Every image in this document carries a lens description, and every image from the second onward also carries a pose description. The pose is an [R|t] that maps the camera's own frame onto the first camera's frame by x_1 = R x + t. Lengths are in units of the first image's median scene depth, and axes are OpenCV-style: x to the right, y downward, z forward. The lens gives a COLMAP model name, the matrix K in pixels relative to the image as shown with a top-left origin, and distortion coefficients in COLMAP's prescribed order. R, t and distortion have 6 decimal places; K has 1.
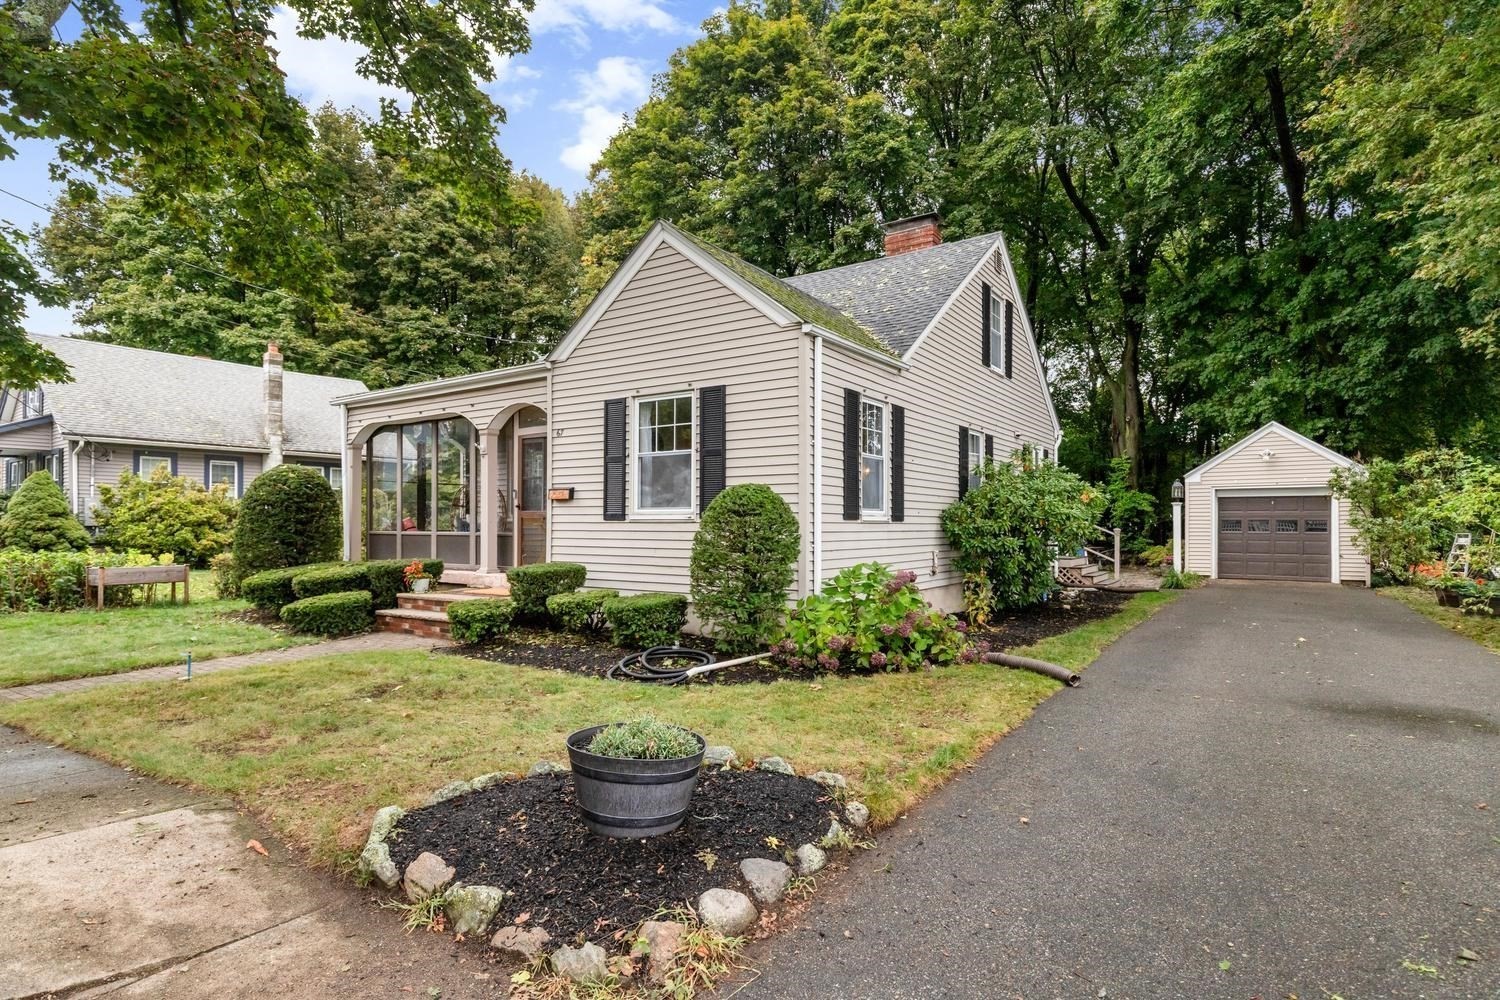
lens RADIAL K [[796.4, 0, 748.0], [0, 796.4, 509.8], [0, 0, 1]] dist [0.006699, 0.000205]
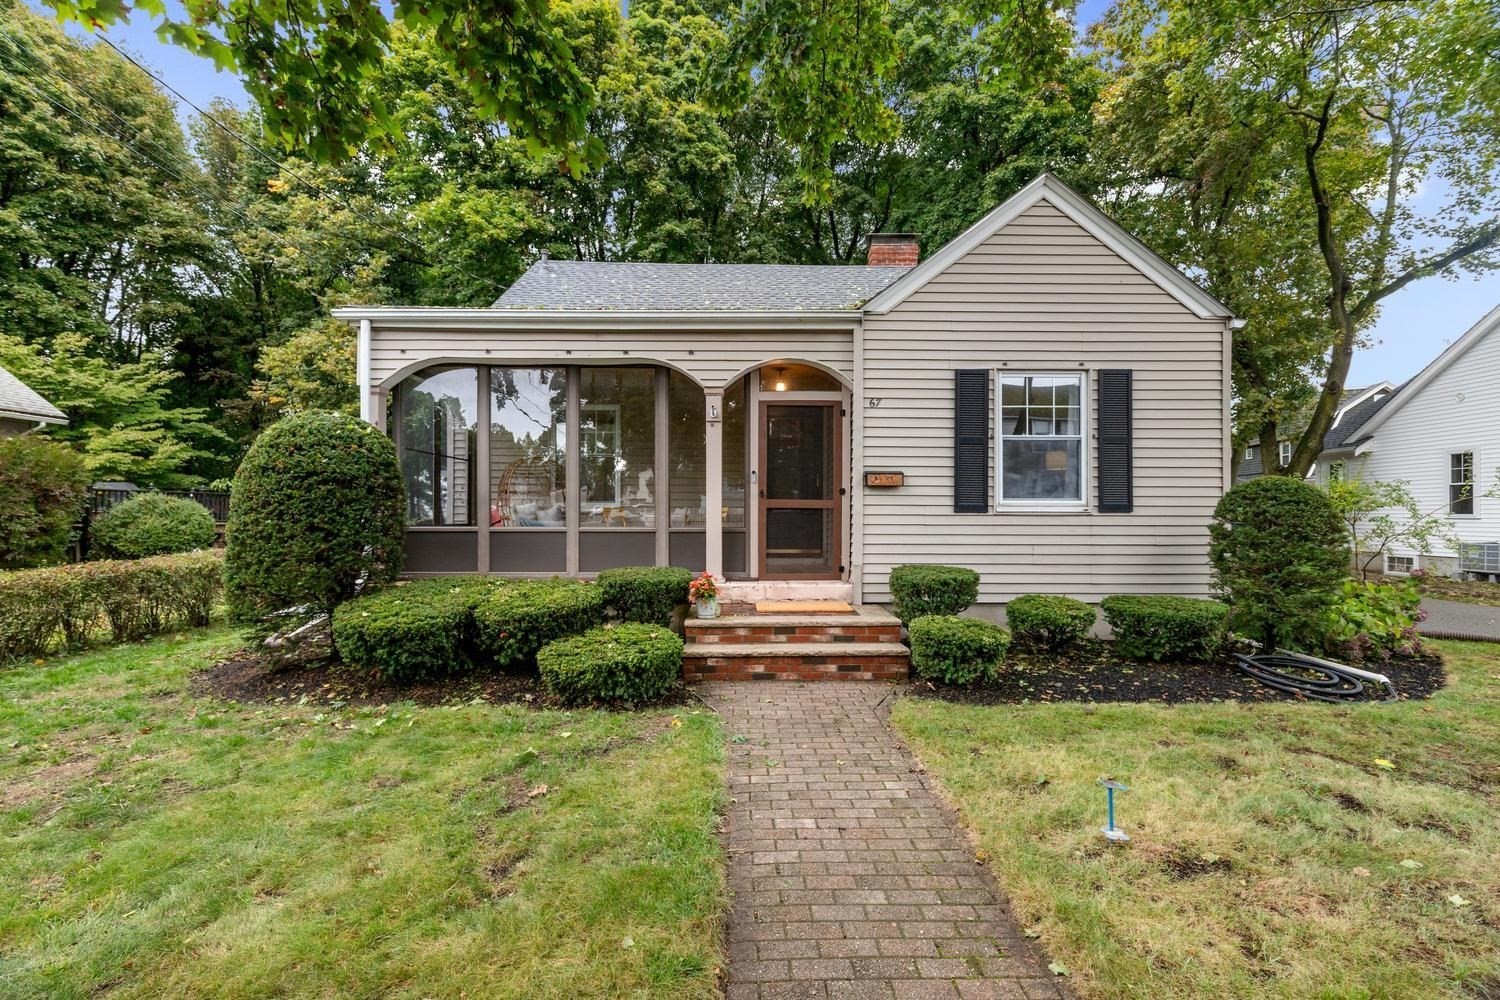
lens RADIAL K [[683.2, 0, 750.0], [0, 683.2, 504.0], [0, 0, 1]] dist [0.005299, -0.000945]
pose [[0.811982, 0.008209, 0.583624, -0.724539], [-0.012989, 0.999908, 0.004007, 0.004003], [-0.583538, -0.010834, 0.812014, 0.504559]]
